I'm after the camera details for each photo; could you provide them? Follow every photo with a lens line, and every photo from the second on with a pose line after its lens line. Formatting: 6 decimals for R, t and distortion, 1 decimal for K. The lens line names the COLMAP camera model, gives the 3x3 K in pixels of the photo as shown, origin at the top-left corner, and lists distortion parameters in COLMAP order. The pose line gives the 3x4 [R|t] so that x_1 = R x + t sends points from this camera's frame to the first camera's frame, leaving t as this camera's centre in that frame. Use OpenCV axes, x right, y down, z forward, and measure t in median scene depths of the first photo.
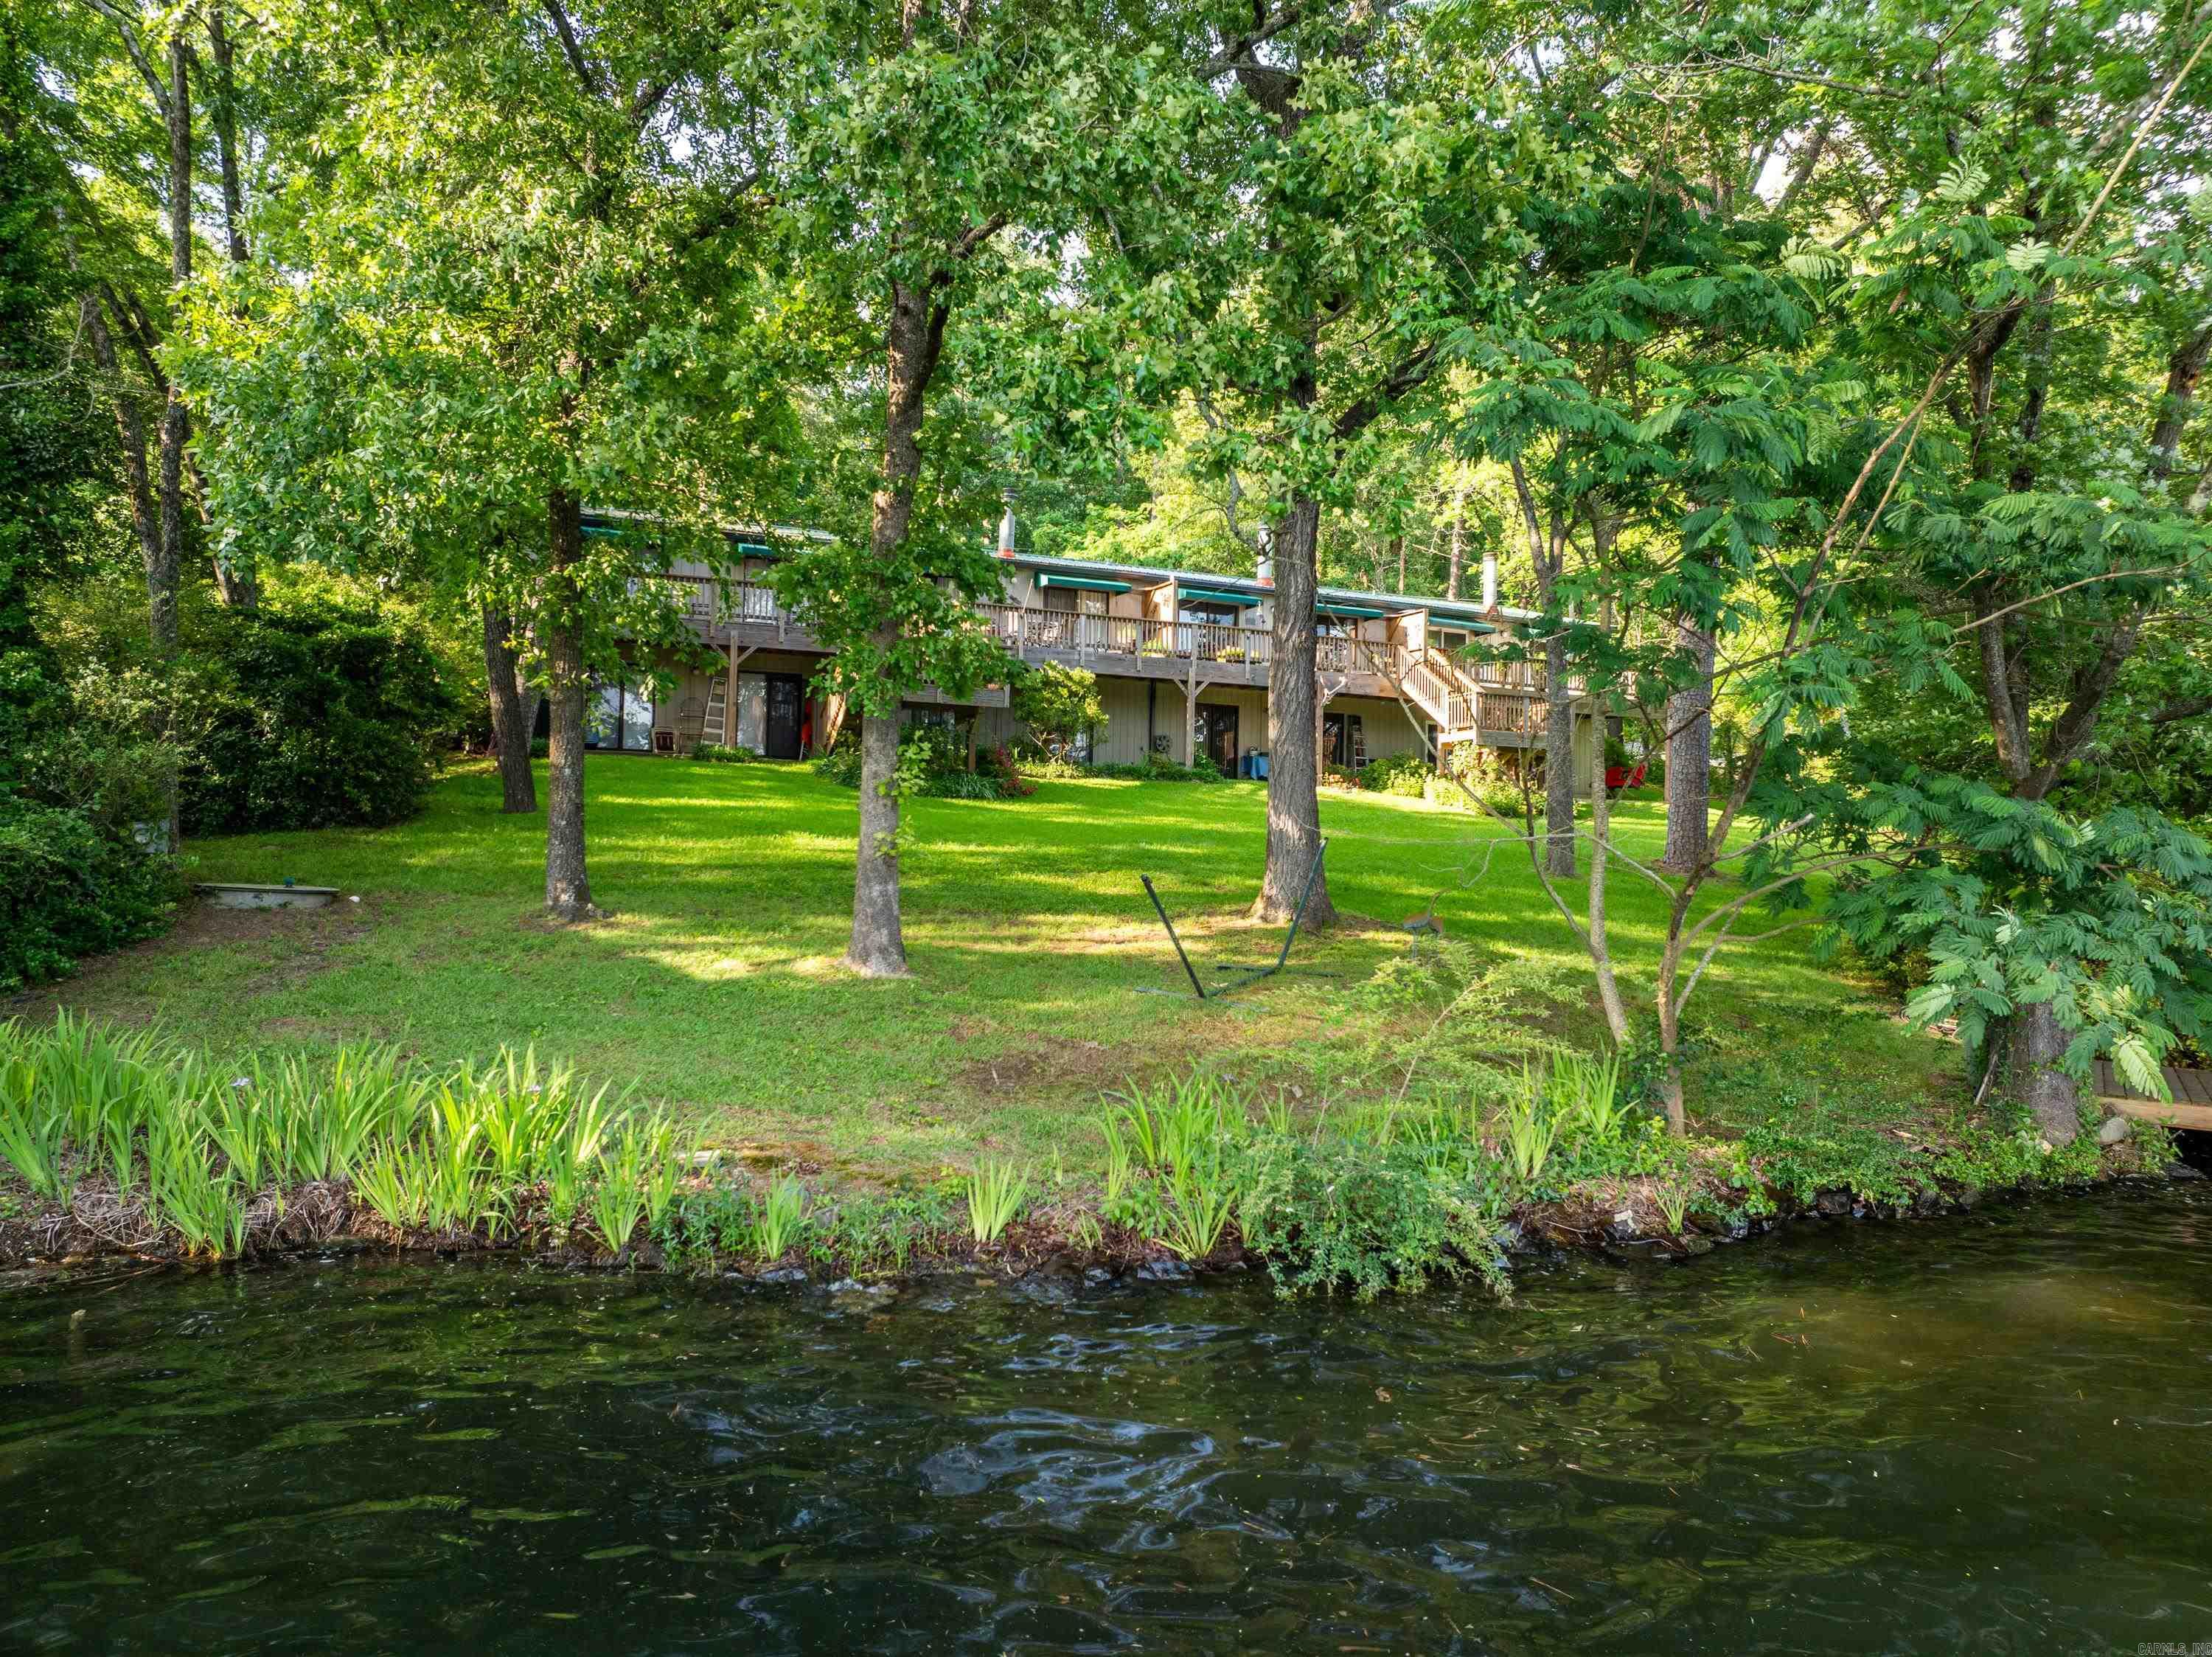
lens RADIAL K [[1558.4, 0, 1098.8], [0, 1558.4, 832.3], [0, 0, 1]] dist [-0.051630, 0.018012]
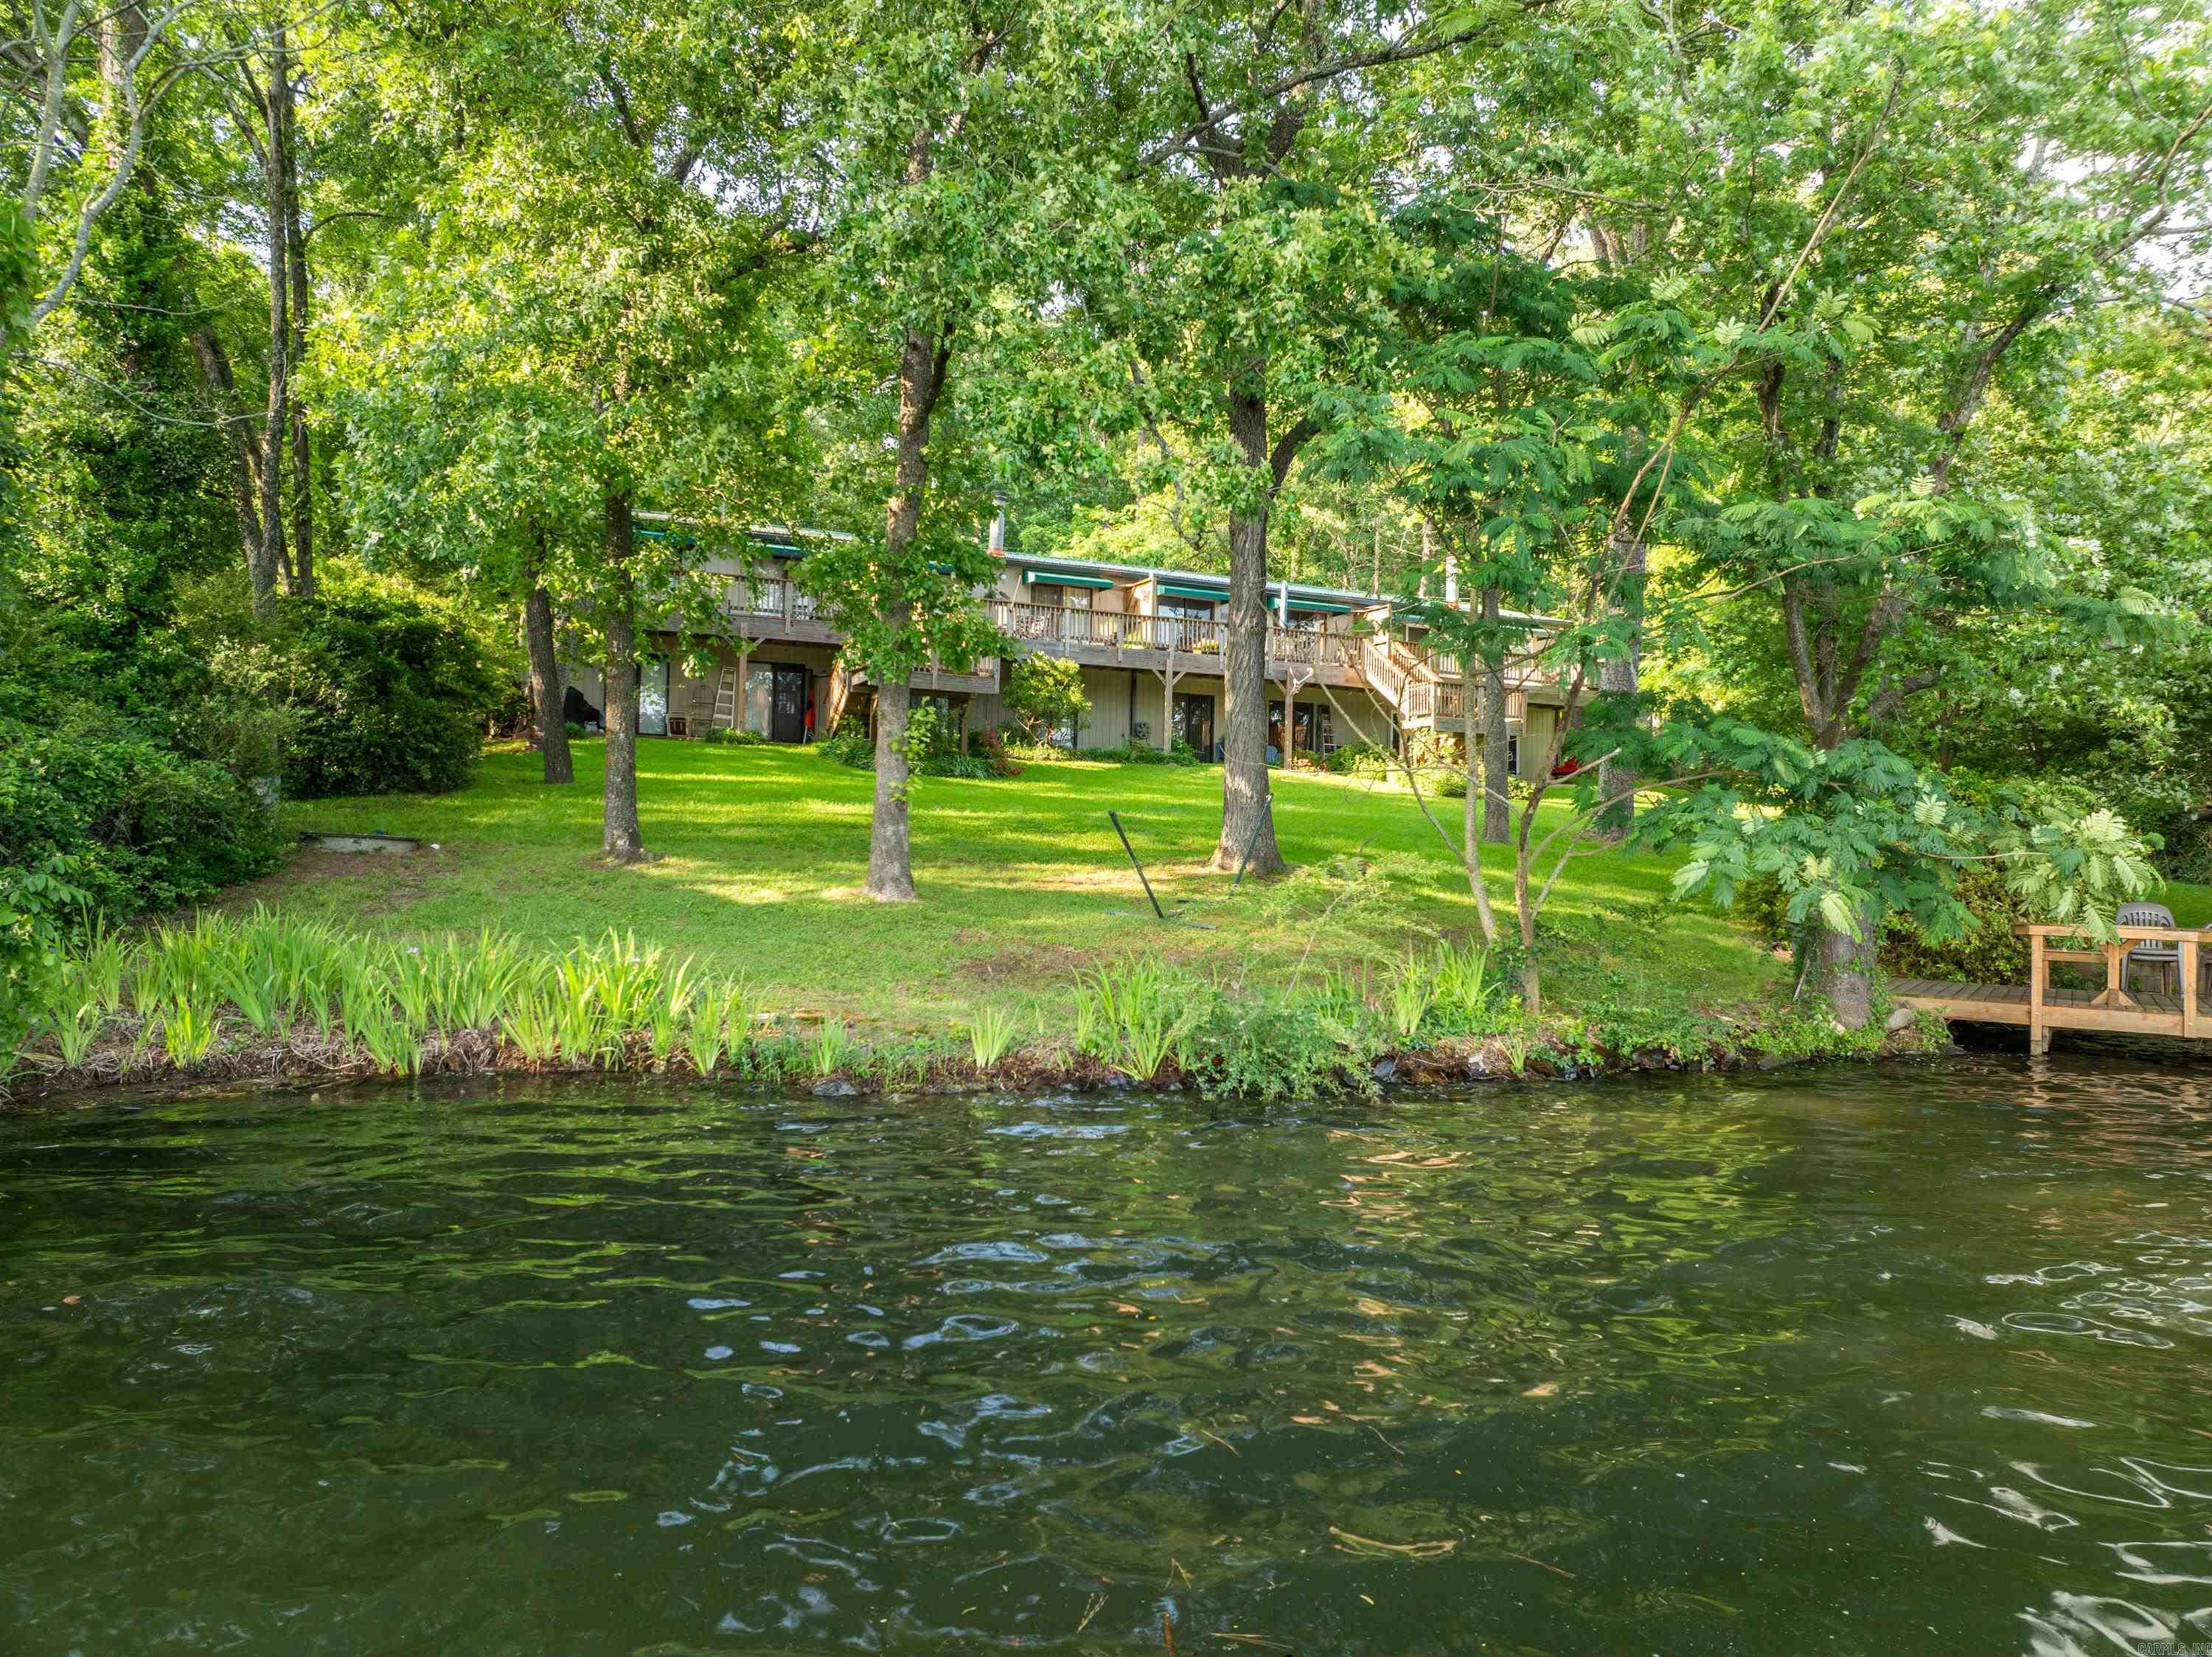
lens RADIAL K [[1558.4, 0, 1115.6], [0, 1558.4, 831.1], [0, 0, 1]] dist [-0.051630, 0.018012]
pose [[0.999844, -0.000965, 0.017660, 0.011042], [0.000983, 0.999999, -0.000993, 0.045506], [-0.017659, 0.001011, 0.999844, -0.233045]]
